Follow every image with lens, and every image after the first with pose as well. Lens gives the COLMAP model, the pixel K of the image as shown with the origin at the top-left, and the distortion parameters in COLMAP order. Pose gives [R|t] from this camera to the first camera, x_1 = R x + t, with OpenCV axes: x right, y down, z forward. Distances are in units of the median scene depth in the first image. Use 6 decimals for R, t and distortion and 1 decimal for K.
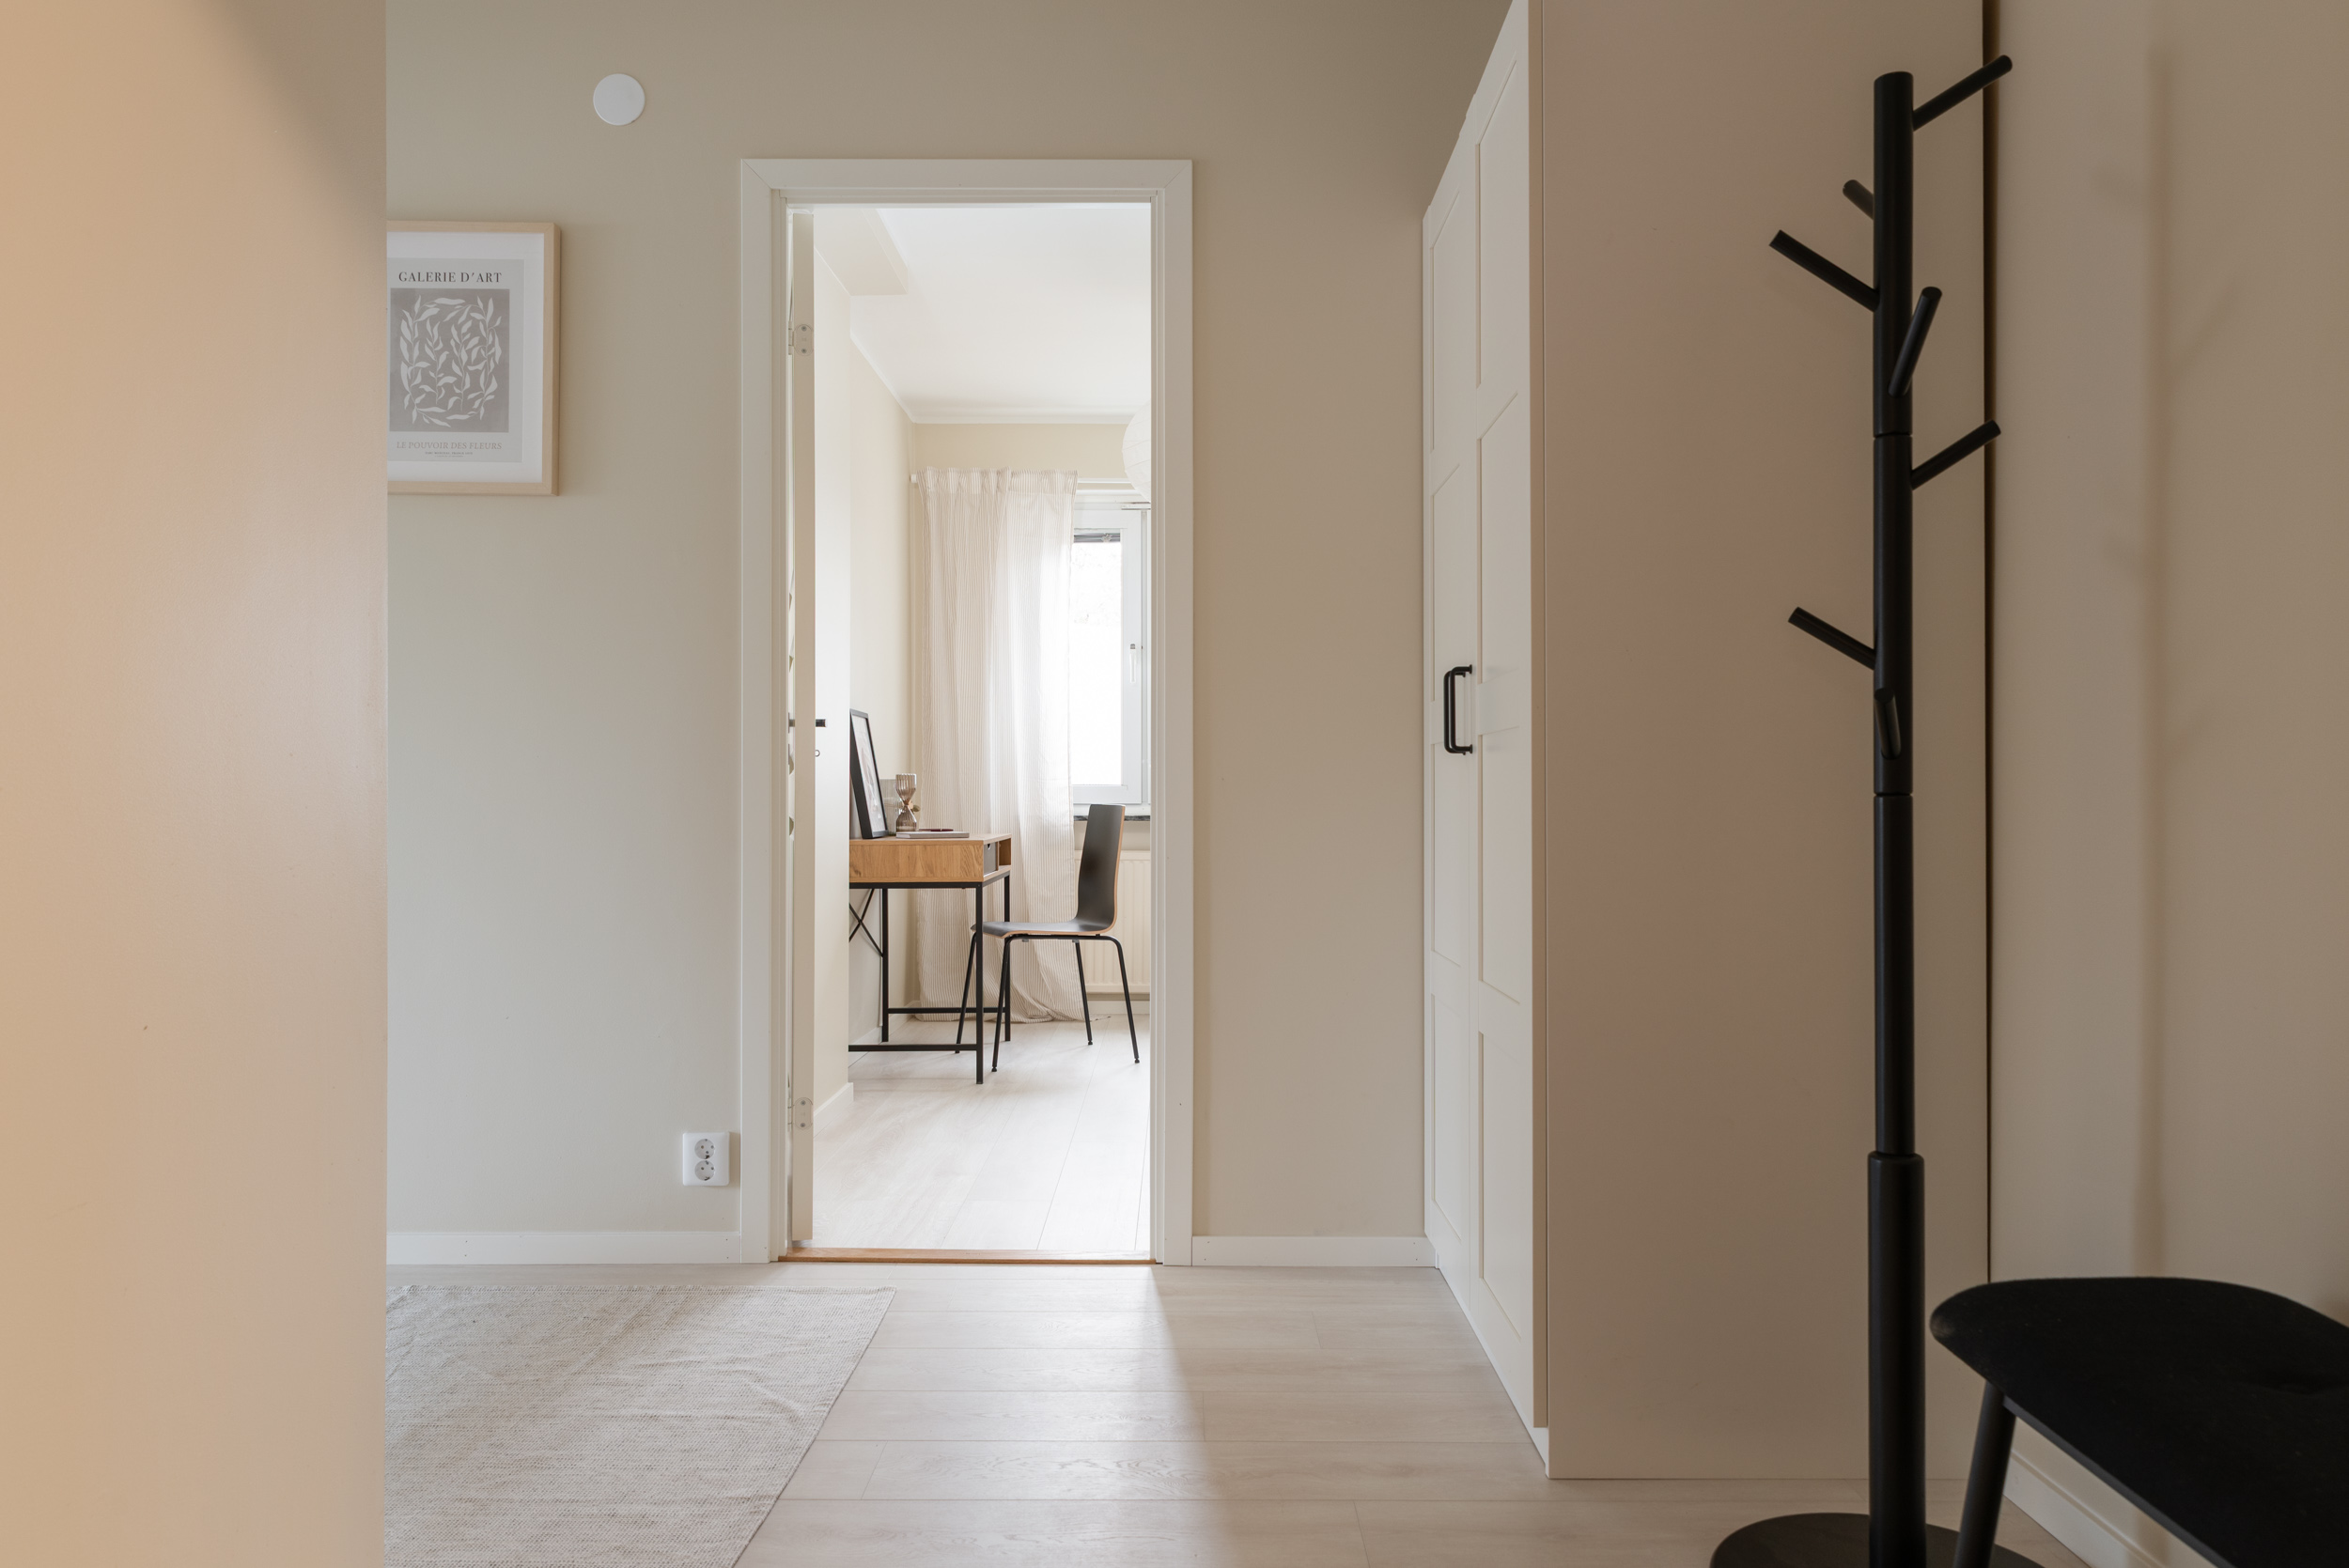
lens RADIAL K [[1569.0, 0, 1174.5], [0, 1569.0, 784.0], [0, 0, 1]] dist [0.001817, 0.000219]
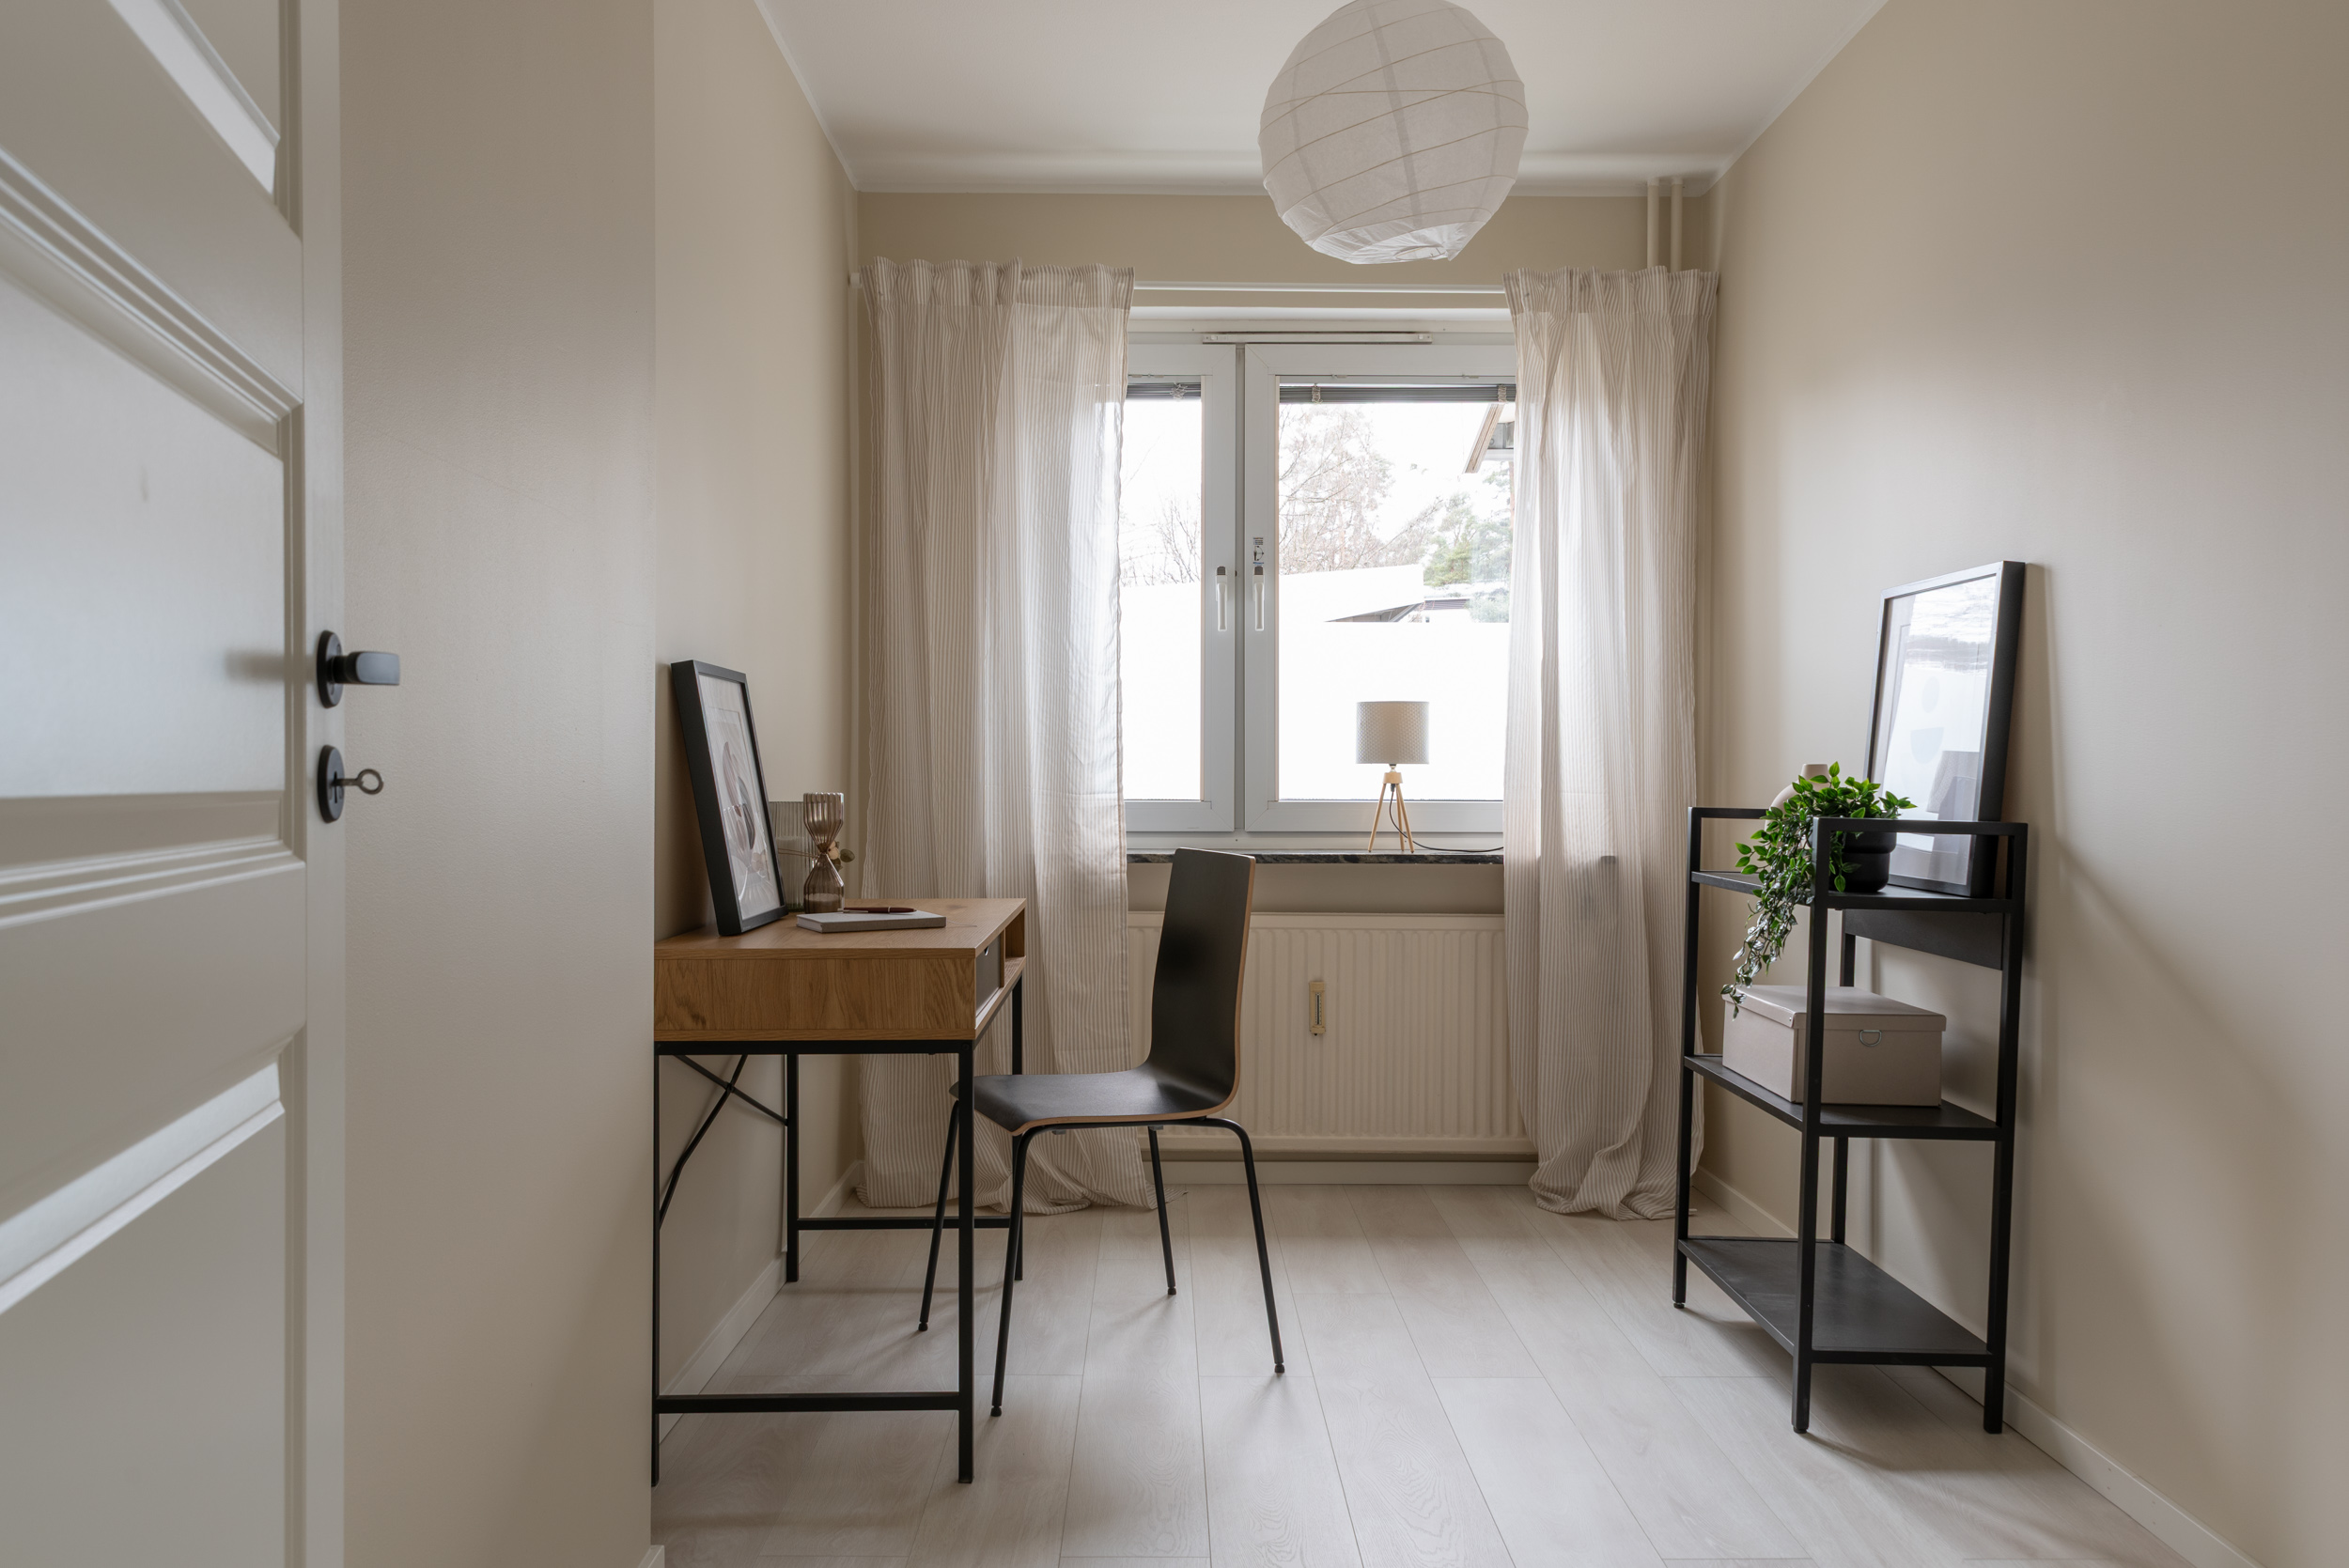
lens RADIAL K [[1569.0, 0, 1174.5], [0, 1569.0, 784.0], [0, 0, 1]] dist [0.001817, 0.000219]
pose [[0.999964, 0.002777, 0.008017, -0.052855], [-0.002863, 0.999938, 0.010801, -0.013086], [-0.007986, -0.010824, 0.999910, 0.425125]]
